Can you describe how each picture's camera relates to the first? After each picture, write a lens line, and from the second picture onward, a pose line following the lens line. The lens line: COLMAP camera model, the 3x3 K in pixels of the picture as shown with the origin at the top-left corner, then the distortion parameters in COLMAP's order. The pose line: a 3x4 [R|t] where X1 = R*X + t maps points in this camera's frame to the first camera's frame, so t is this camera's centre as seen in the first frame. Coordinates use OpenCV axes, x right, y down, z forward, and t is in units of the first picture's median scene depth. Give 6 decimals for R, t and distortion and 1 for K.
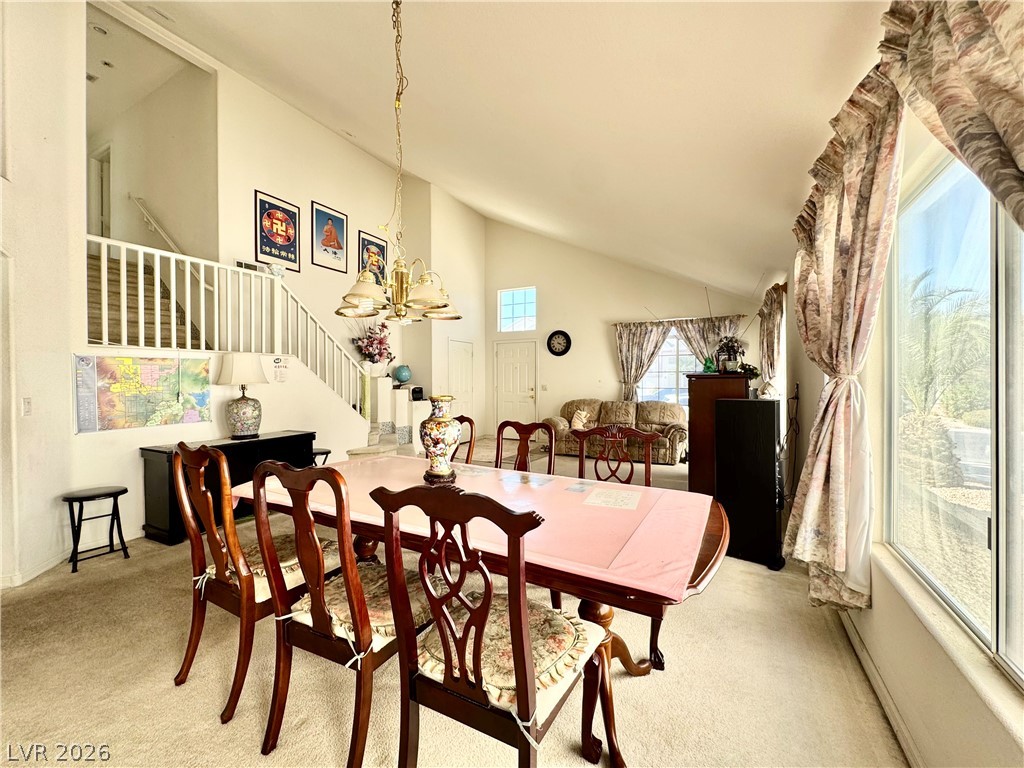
lens RADIAL K [[408.4, 0, 514.1], [0, 408.4, 381.9], [0, 0, 1]] dist [-0.000486, -0.000342]
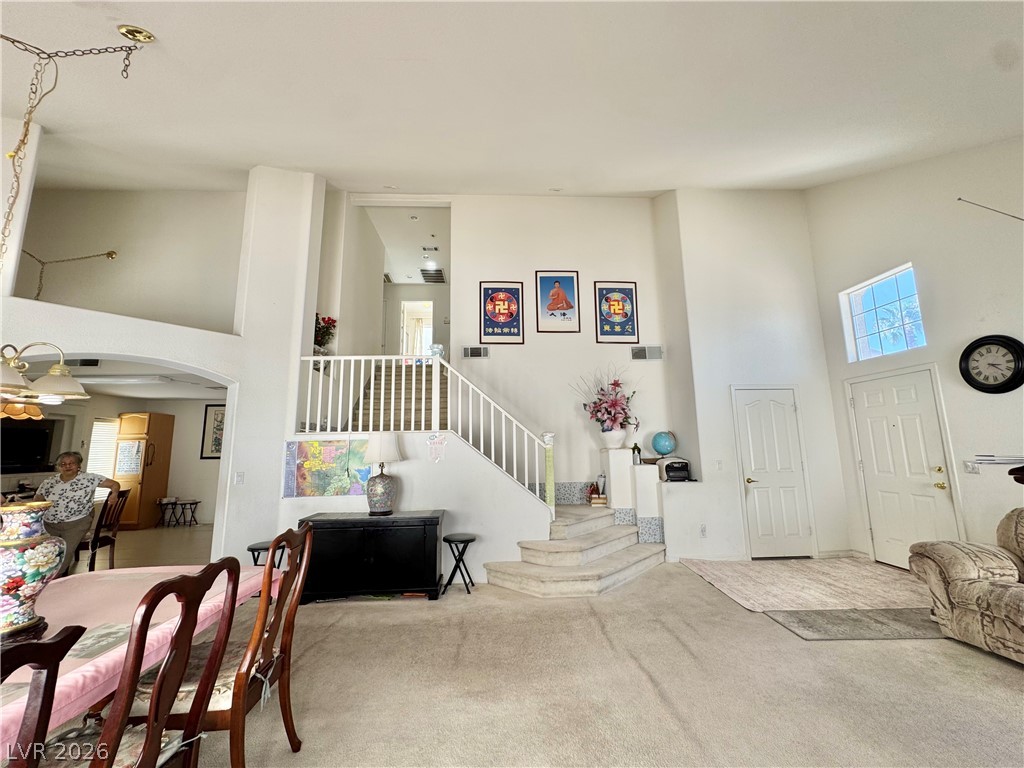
lens RADIAL K [[408.4, 0, 513.4], [0, 408.4, 385.9], [0, 0, 1]] dist [-0.000486, -0.000342]
pose [[0.518495, -0.136564, -0.844105, 0.298634], [0.010722, 0.988125, -0.153278, -0.015479], [0.855014, 0.070423, 0.513802, 0.493696]]
